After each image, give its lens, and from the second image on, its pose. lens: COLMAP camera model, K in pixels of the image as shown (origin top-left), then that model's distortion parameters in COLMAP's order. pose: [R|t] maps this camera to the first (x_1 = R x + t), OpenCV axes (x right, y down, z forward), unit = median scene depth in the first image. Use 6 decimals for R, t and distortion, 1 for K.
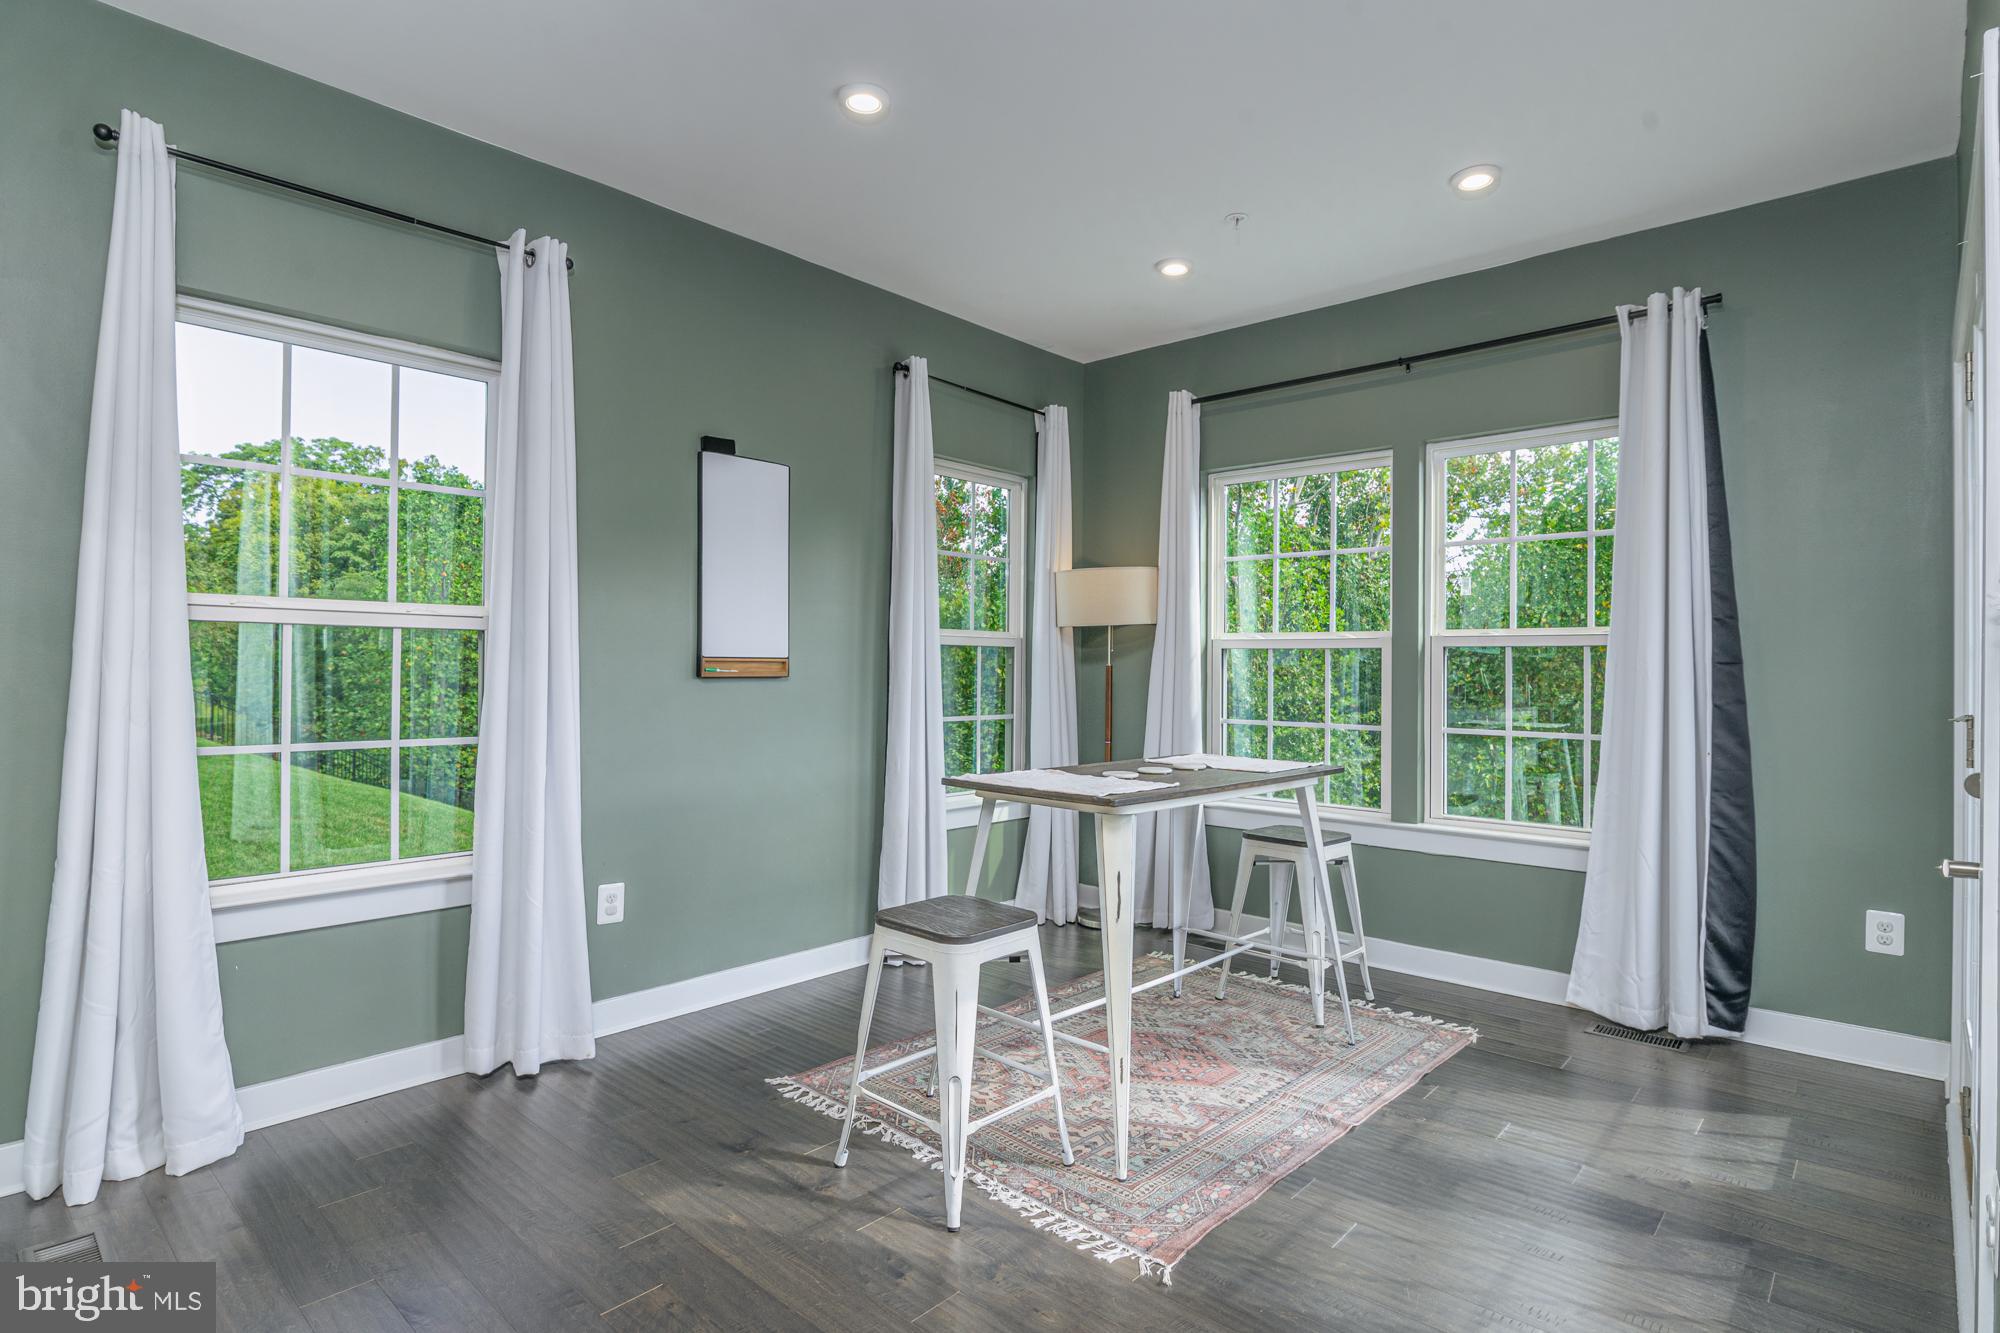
lens RADIAL K [[996.4, 0, 973.6], [0, 996.4, 659.4], [0, 0, 1]] dist [-0.019289, -0.002136]
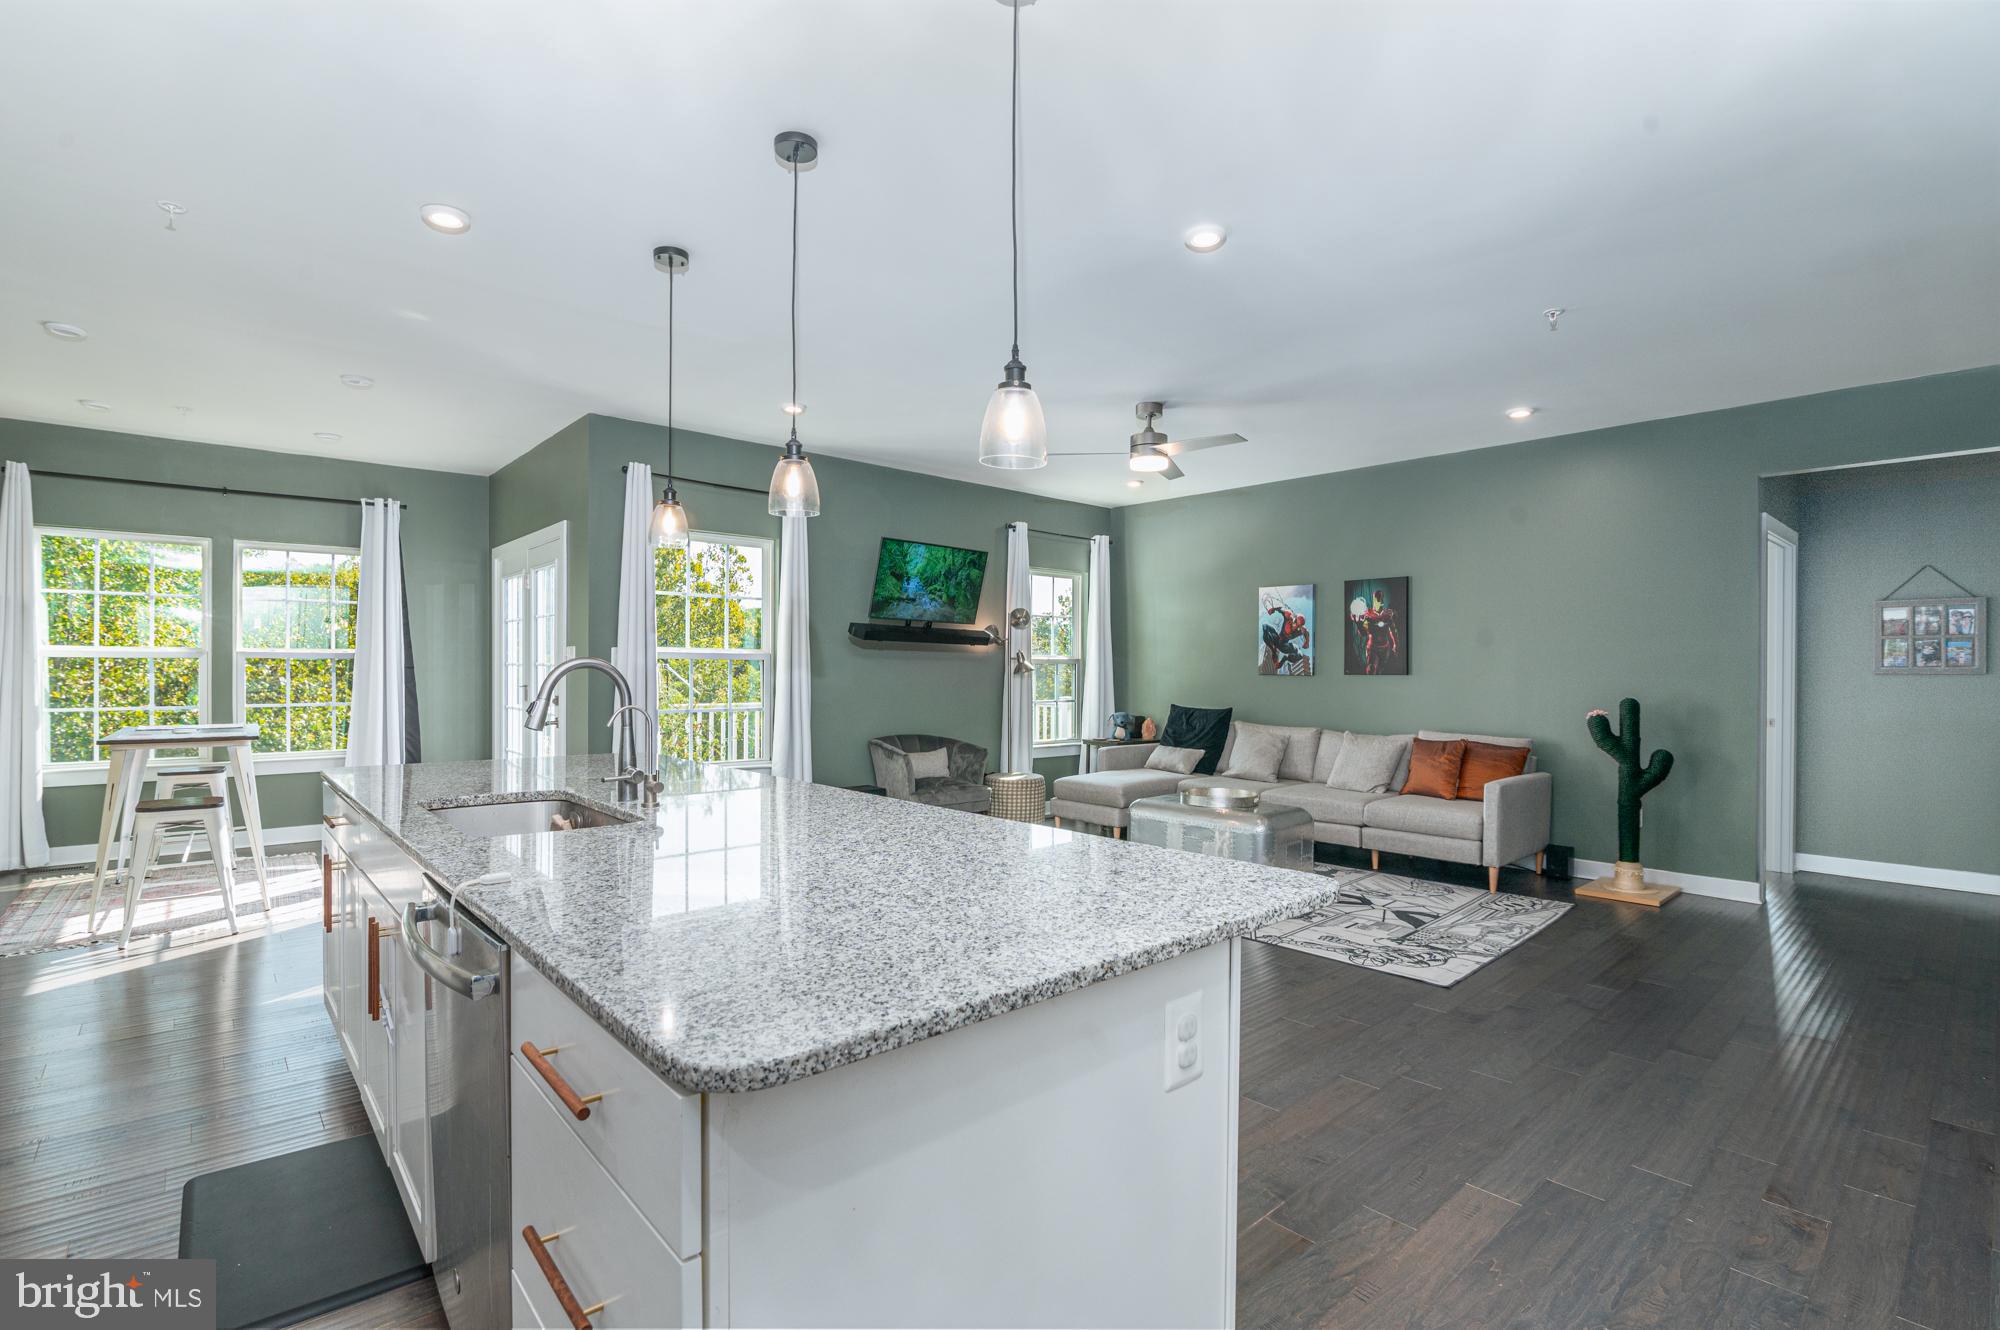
lens RADIAL K [[920.9, 0, 1006.3], [0, 920.9, 667.8], [0, 0, 1]] dist [-0.006829, 0.001743]
pose [[0.081431, -0.009155, 0.996637, -1.055282], [-0.004395, 0.999945, 0.009544, -0.019435], [-0.996669, -0.005158, 0.081386, -0.469293]]
